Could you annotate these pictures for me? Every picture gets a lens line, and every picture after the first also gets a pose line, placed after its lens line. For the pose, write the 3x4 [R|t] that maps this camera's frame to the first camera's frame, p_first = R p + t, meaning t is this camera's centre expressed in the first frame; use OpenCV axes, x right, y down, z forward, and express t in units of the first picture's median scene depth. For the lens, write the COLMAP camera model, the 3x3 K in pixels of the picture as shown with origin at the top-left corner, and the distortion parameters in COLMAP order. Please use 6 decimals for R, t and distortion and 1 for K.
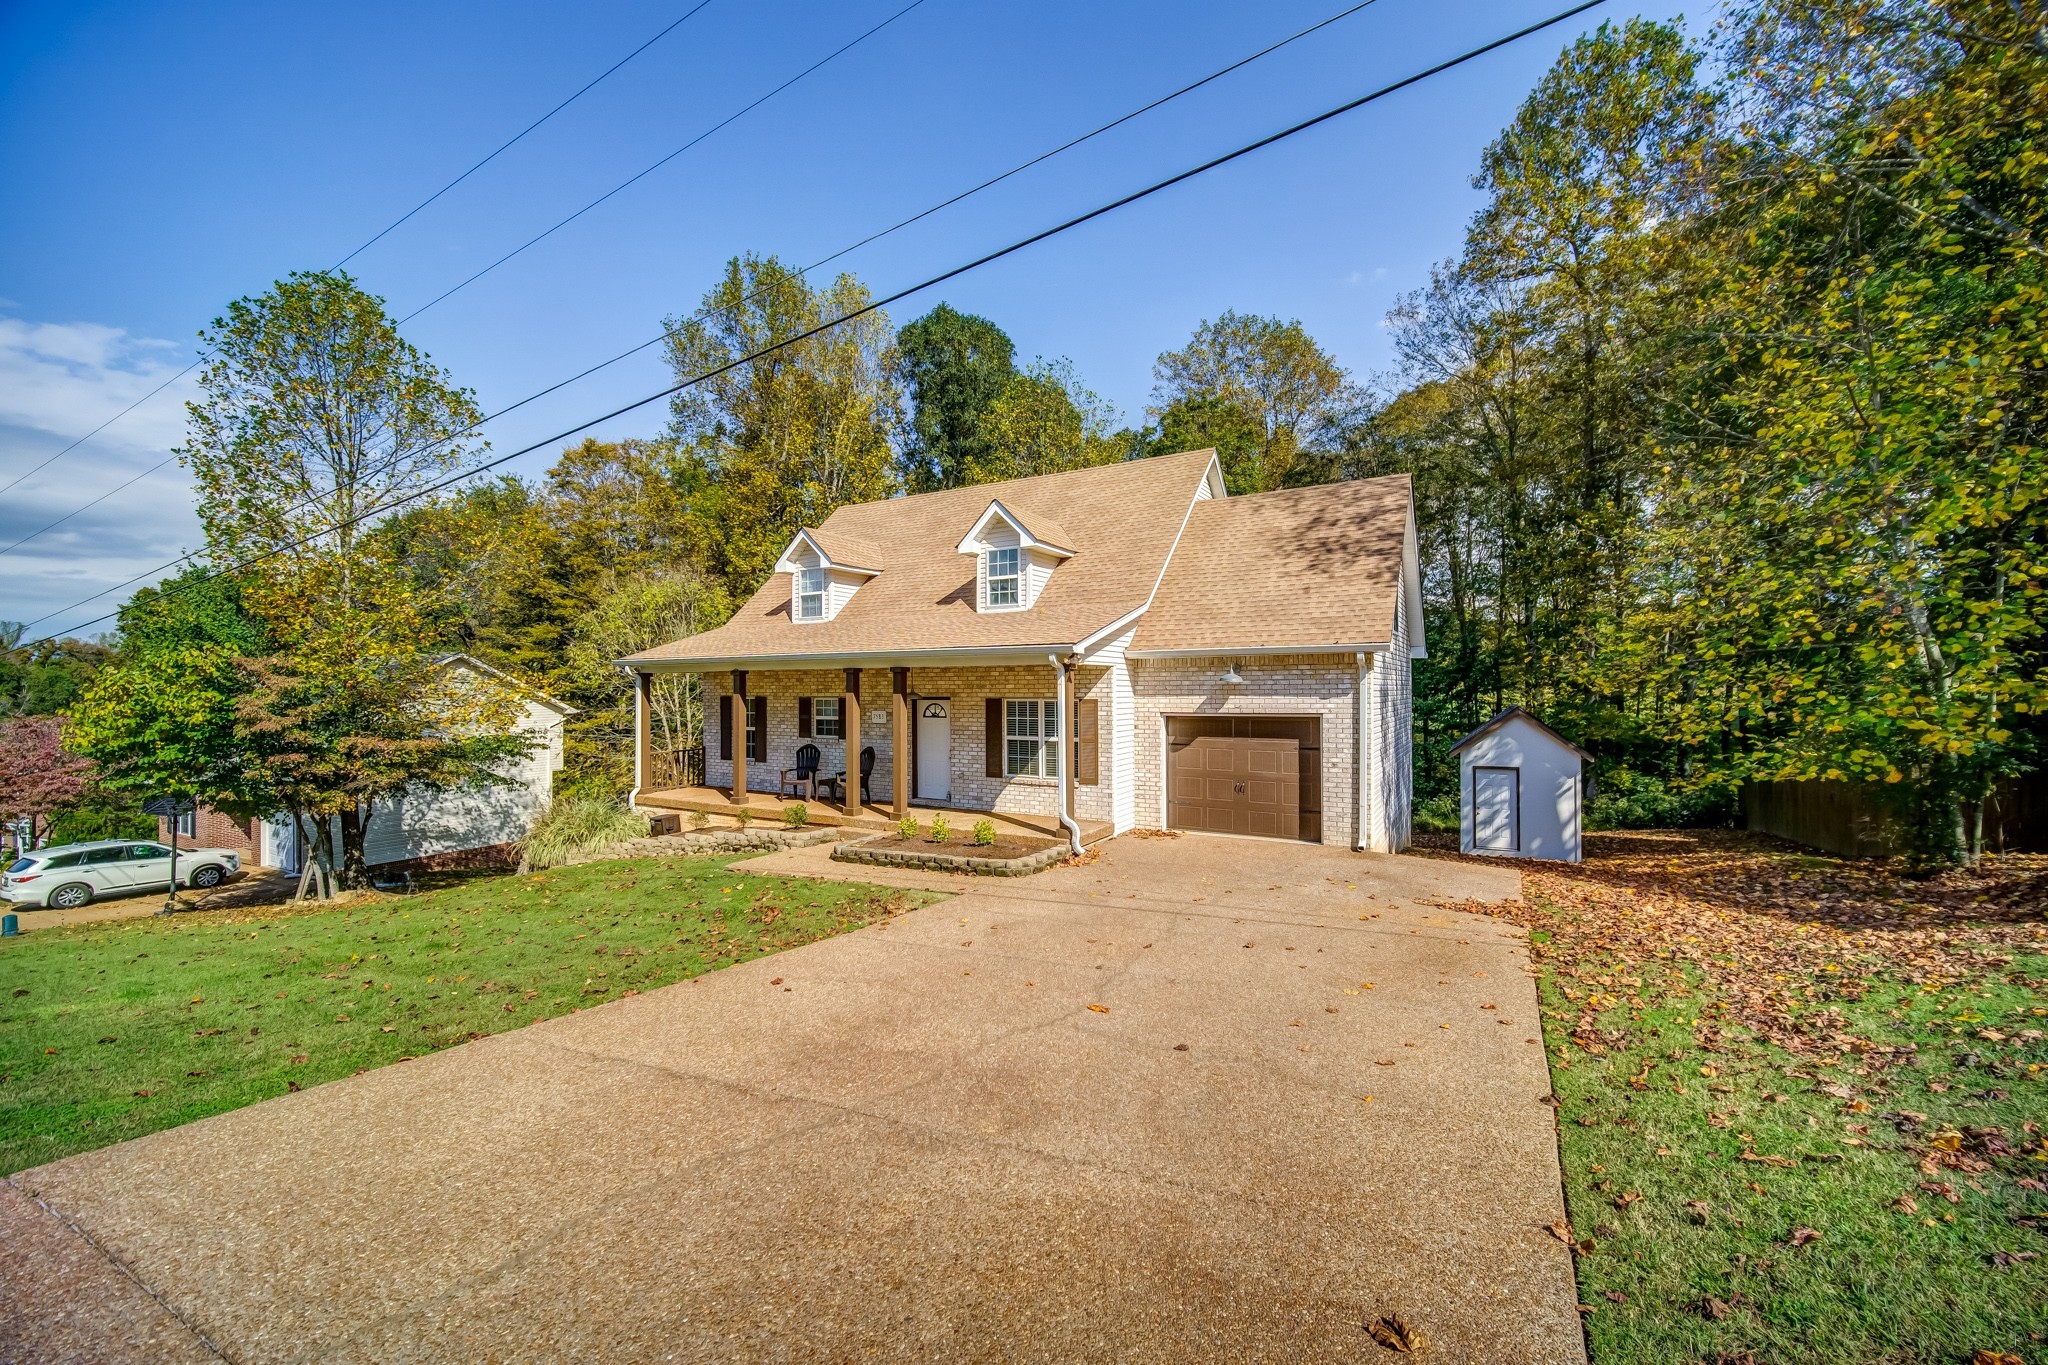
lens RADIAL K [[801.9, 0, 1021.0], [0, 801.9, 686.5], [0, 0, 1]] dist [-0.010470, 0.000004]
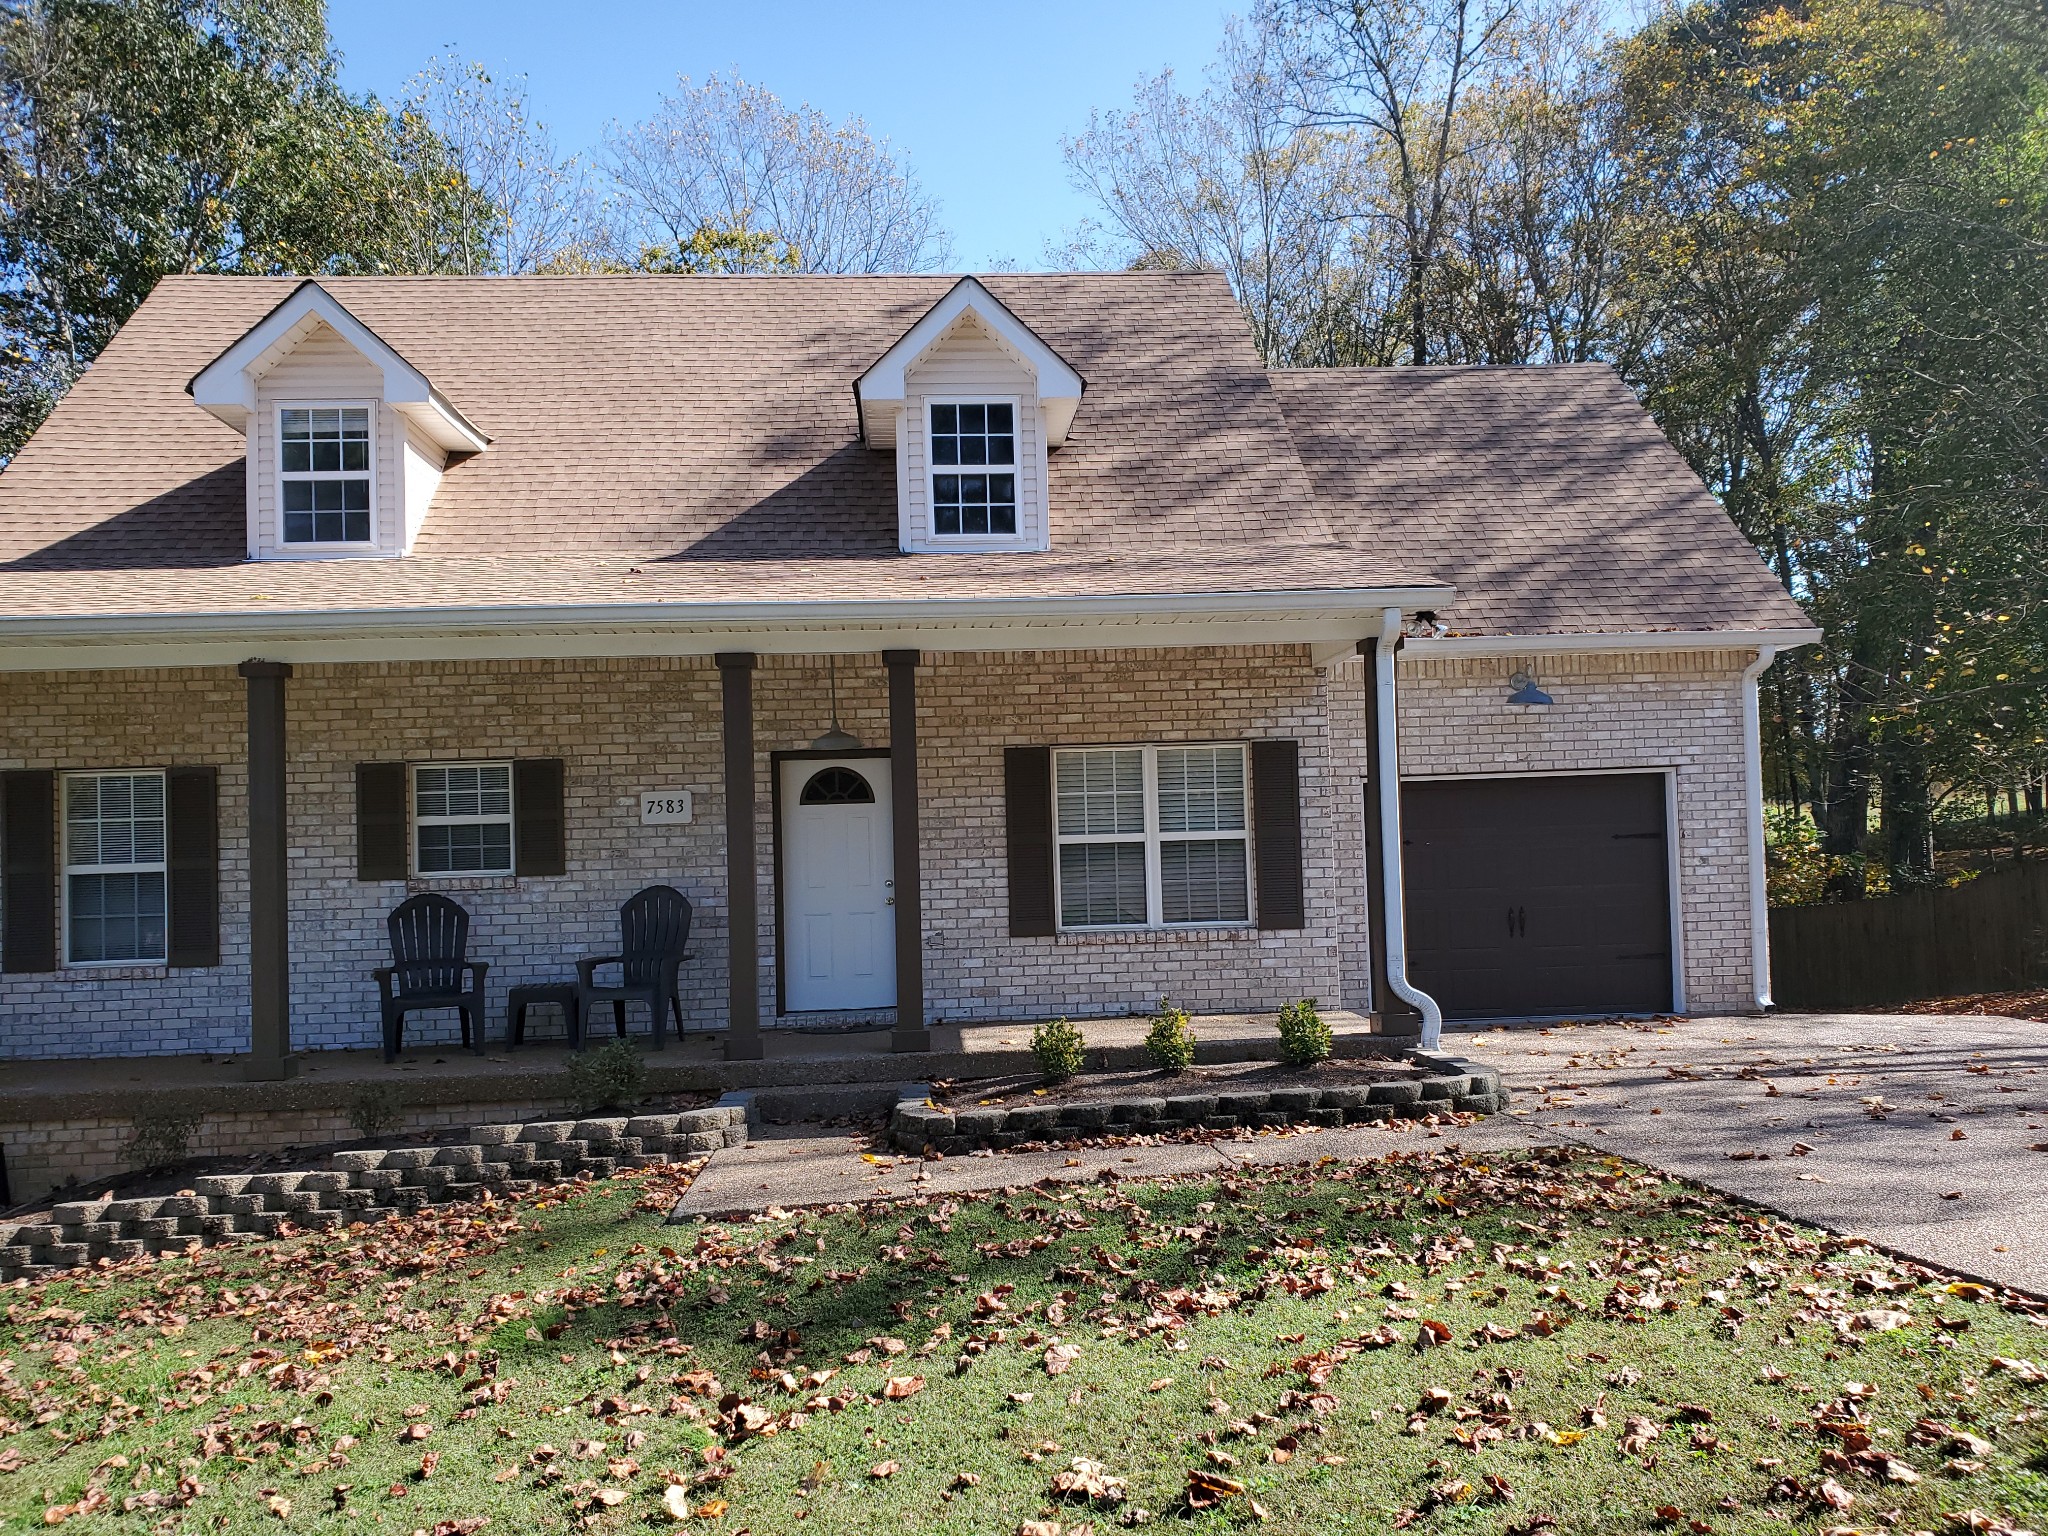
lens RADIAL K [[1596.4, 0, 1024.0], [0, 1596.4, 768.0], [0, 0, 1]] dist [0.063892, -0.103312]
pose [[0.824289, 0.005166, 0.566146, -0.477702], [0.021788, 0.998928, -0.040837, 0.056329], [-0.565750, 0.045997, 0.823293, 0.295722]]
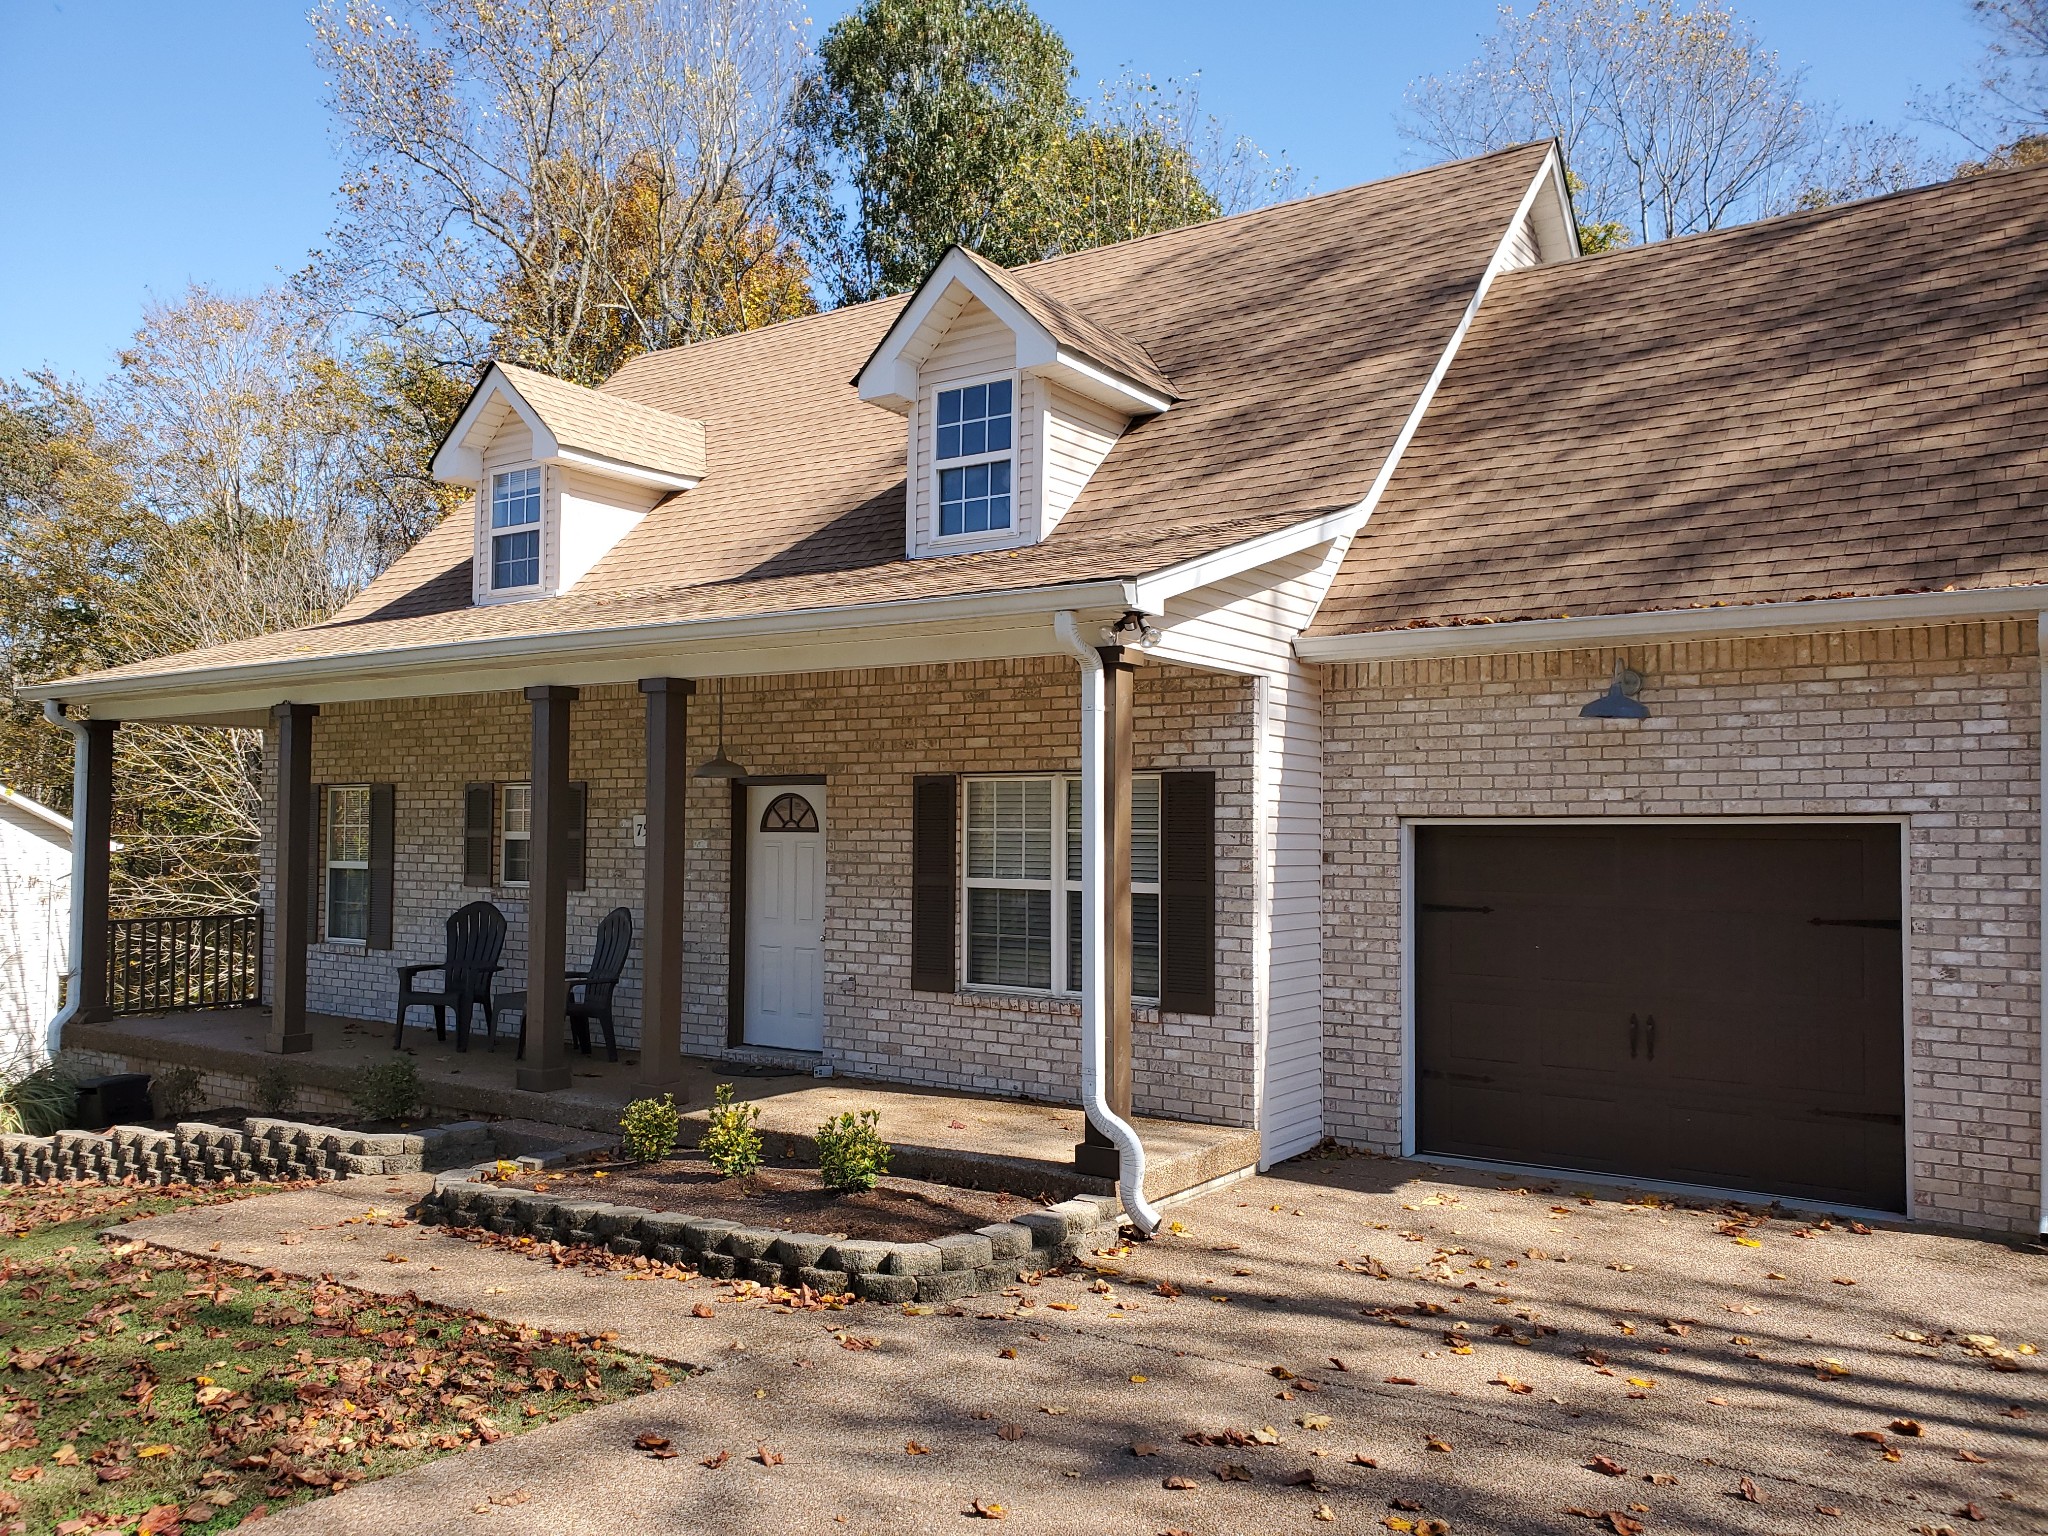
lens RADIAL K [[1598.5, 0, 982.4], [0, 1598.5, 761.3], [0, 0, 1]] dist [0.032137, -0.000464]
pose [[0.996992, 0.007530, -0.077135, 0.041506], [-0.010212, 0.999355, -0.034439, 0.031440], [0.076826, 0.035123, 0.996426, 0.254503]]
